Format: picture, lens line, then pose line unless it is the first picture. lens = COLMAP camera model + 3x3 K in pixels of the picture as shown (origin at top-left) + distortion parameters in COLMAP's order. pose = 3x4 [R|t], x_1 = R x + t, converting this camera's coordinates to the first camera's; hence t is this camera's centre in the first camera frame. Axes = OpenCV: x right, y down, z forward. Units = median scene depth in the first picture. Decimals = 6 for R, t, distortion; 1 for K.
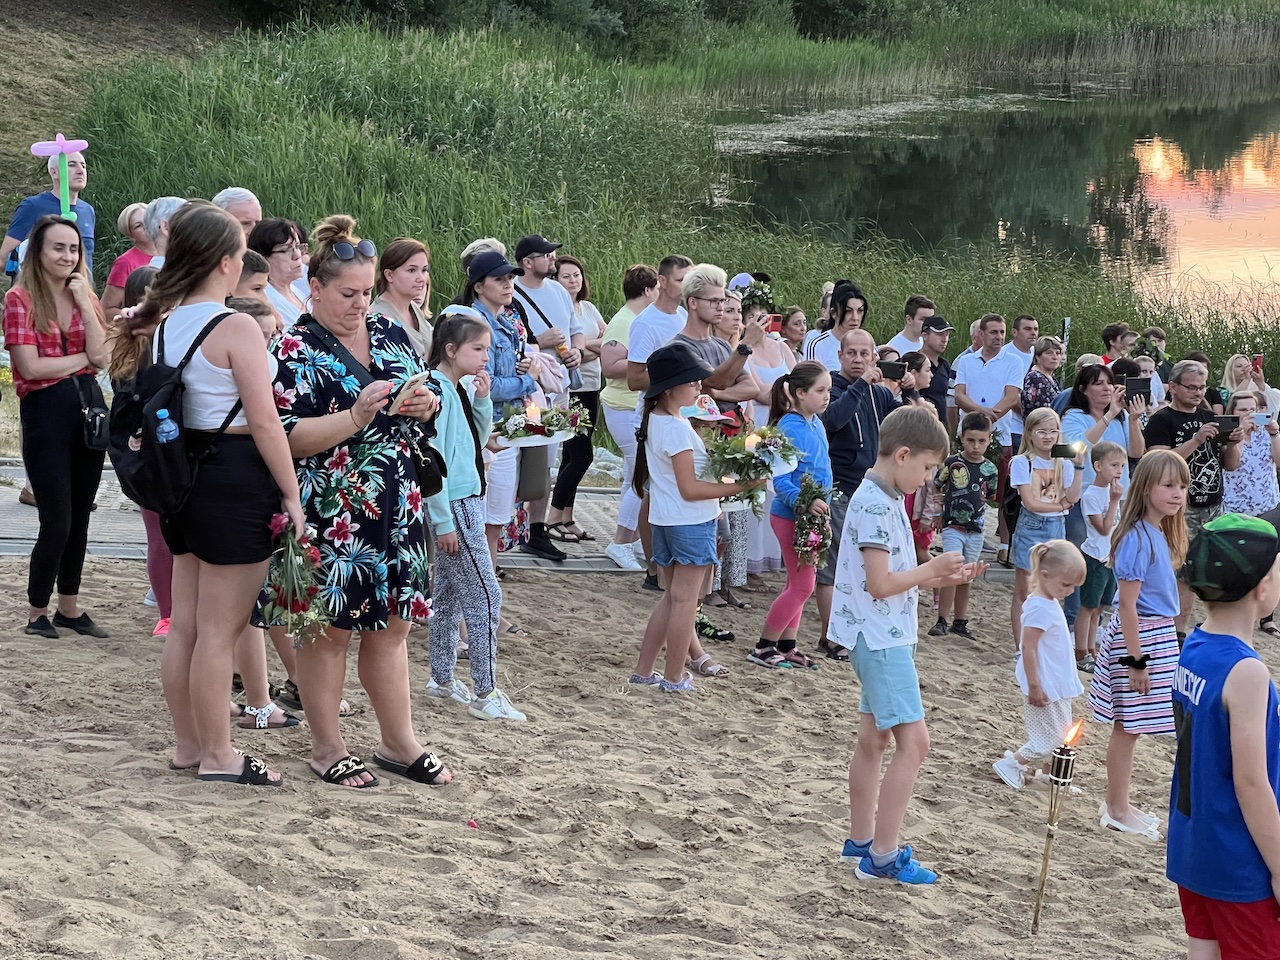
lens RADIAL K [[2895.0, 0, 640.0], [0, 2895.0, 480.0], [0, 0, 1]] dist [0.214531, -0.282280]
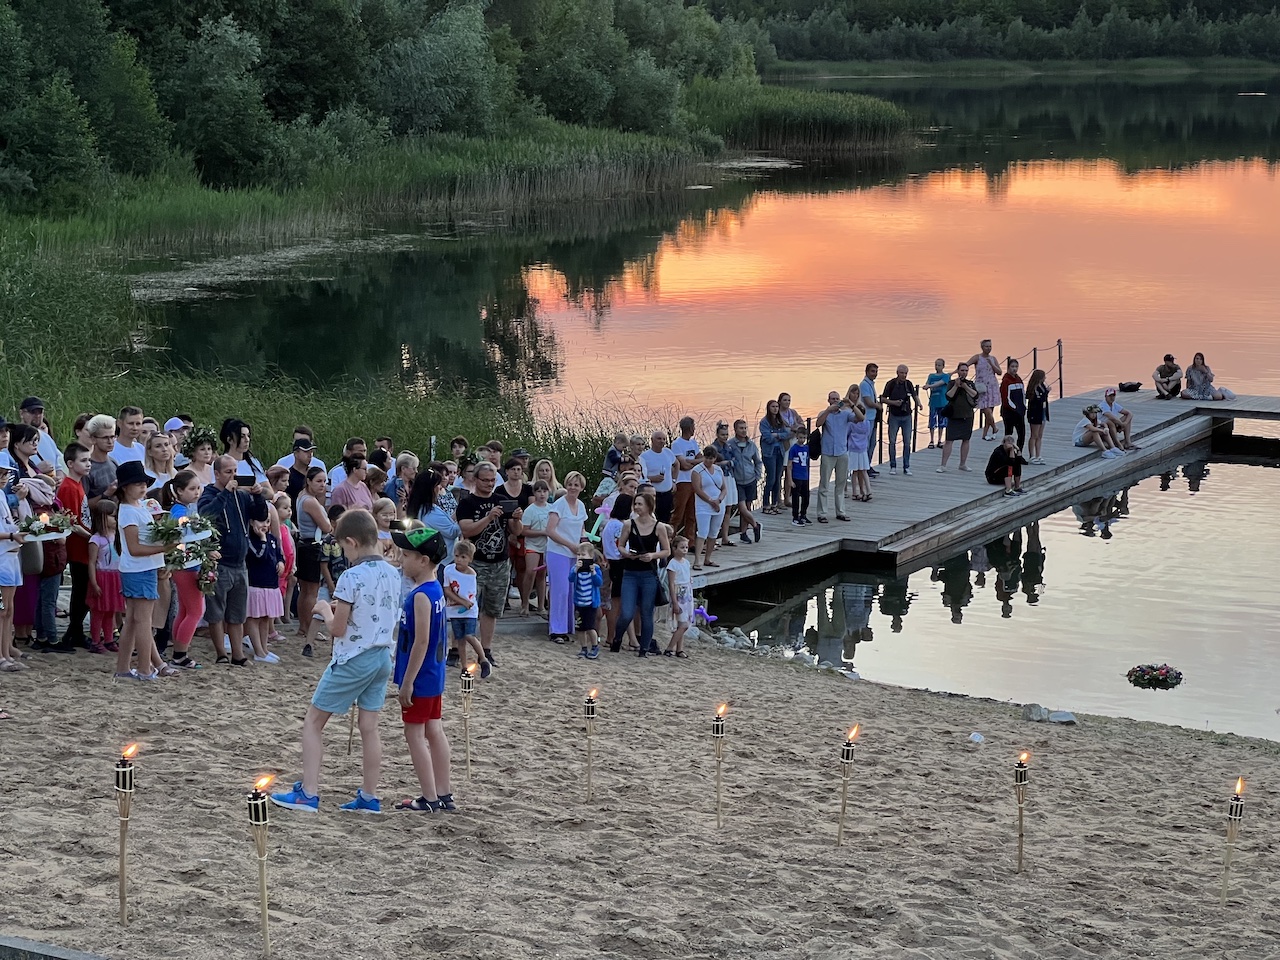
lens RADIAL K [[3043.2, 0, 640.0], [0, 3043.2, 480.0], [0, 0, 1]] dist [0.079970, 0.874189]
pose [[0.980328, -0.057267, 0.188885, -0.006063], [0.065315, 0.997191, -0.036654, 0.007285], [-0.186256, 0.048270, 0.981315, -0.133121]]
